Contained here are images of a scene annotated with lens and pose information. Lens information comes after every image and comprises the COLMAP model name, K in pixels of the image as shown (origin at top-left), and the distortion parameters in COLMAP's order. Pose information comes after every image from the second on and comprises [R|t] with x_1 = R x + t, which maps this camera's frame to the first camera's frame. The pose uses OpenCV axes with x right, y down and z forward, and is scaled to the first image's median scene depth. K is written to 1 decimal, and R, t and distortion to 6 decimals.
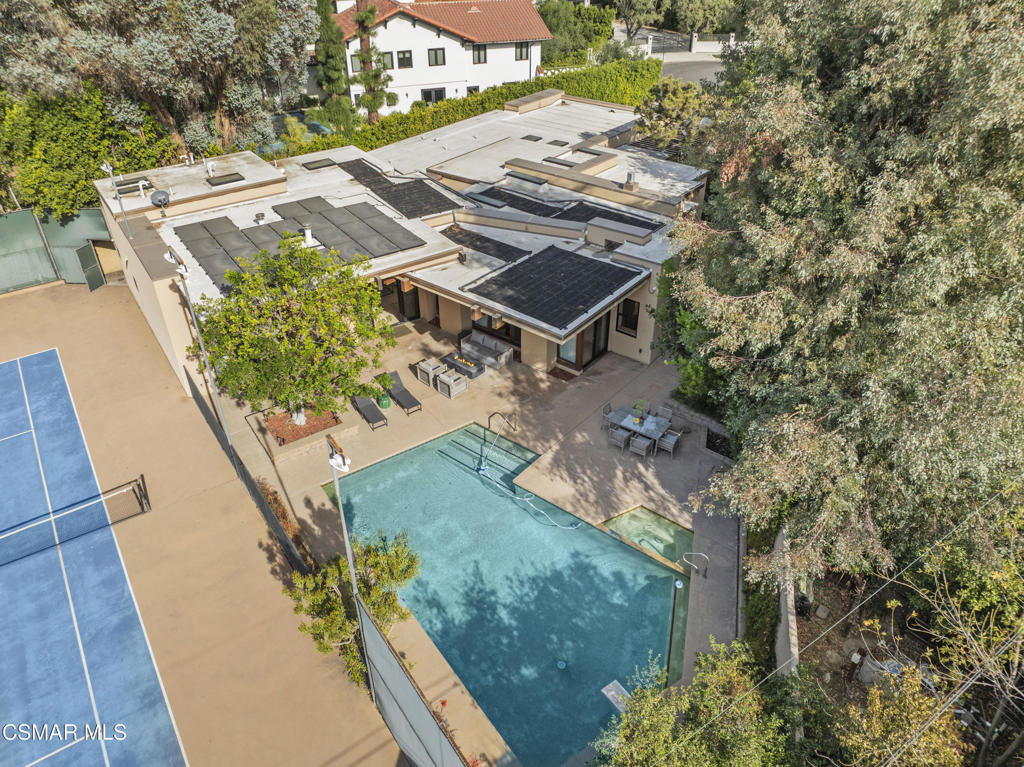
lens RADIAL K [[741.1, 0, 512.0], [0, 741.1, 383.5], [0, 0, 1]] dist [-0.036246, -0.002527]
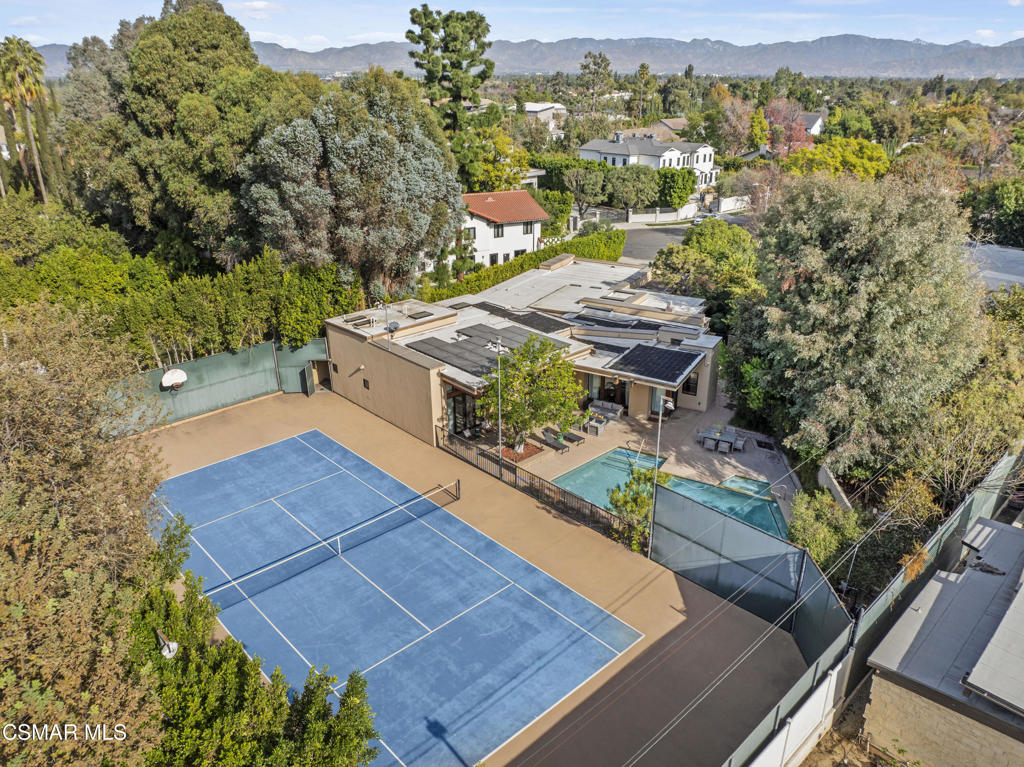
lens RADIAL K [[741.1, 0, 512.0], [0, 741.1, 383.5], [0, 0, 1]] dist [-0.036246, -0.002527]
pose [[0.988807, -0.057613, 0.137630, -0.432099], [0.084516, 0.976460, -0.198450, 0.190393], [-0.122957, 0.207860, 0.970400, -0.511148]]
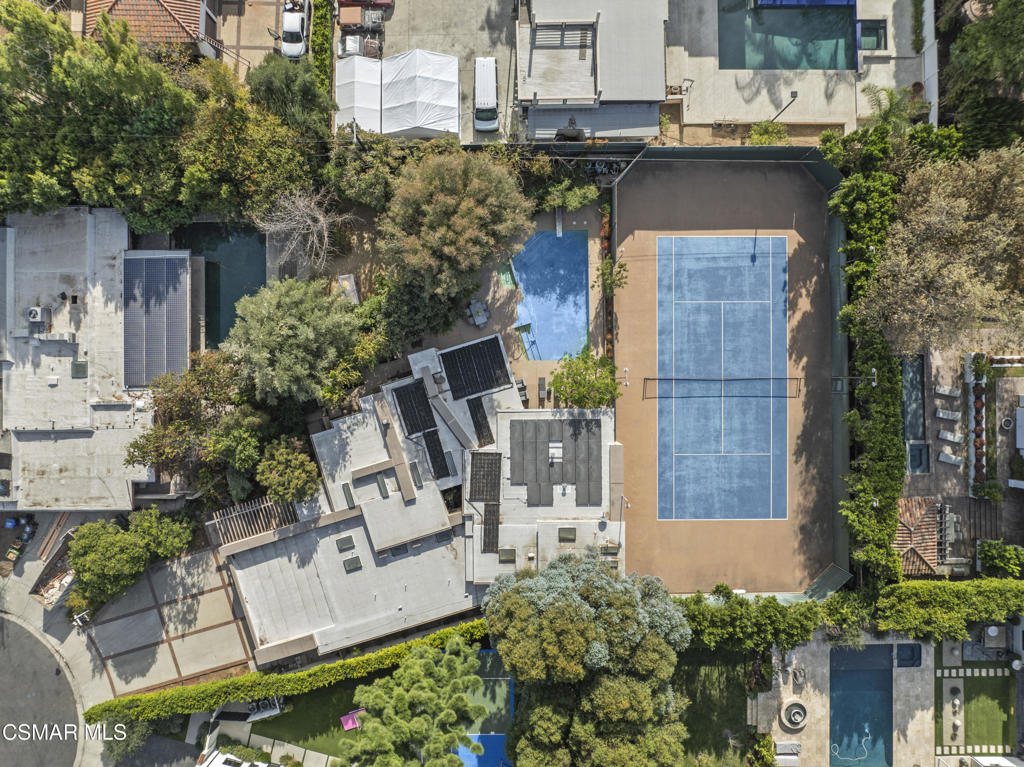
lens RADIAL K [[729.4, 0, 515.4], [0, 729.4, 375.5], [0, 0, 1]] dist [-0.034658, -0.006054]
pose [[-0.826422, -0.562905, 0.012794, -0.073030], [0.325525, -0.459127, 0.826581, -1.732021], [-0.459412, 0.687270, 0.562673, -0.289103]]
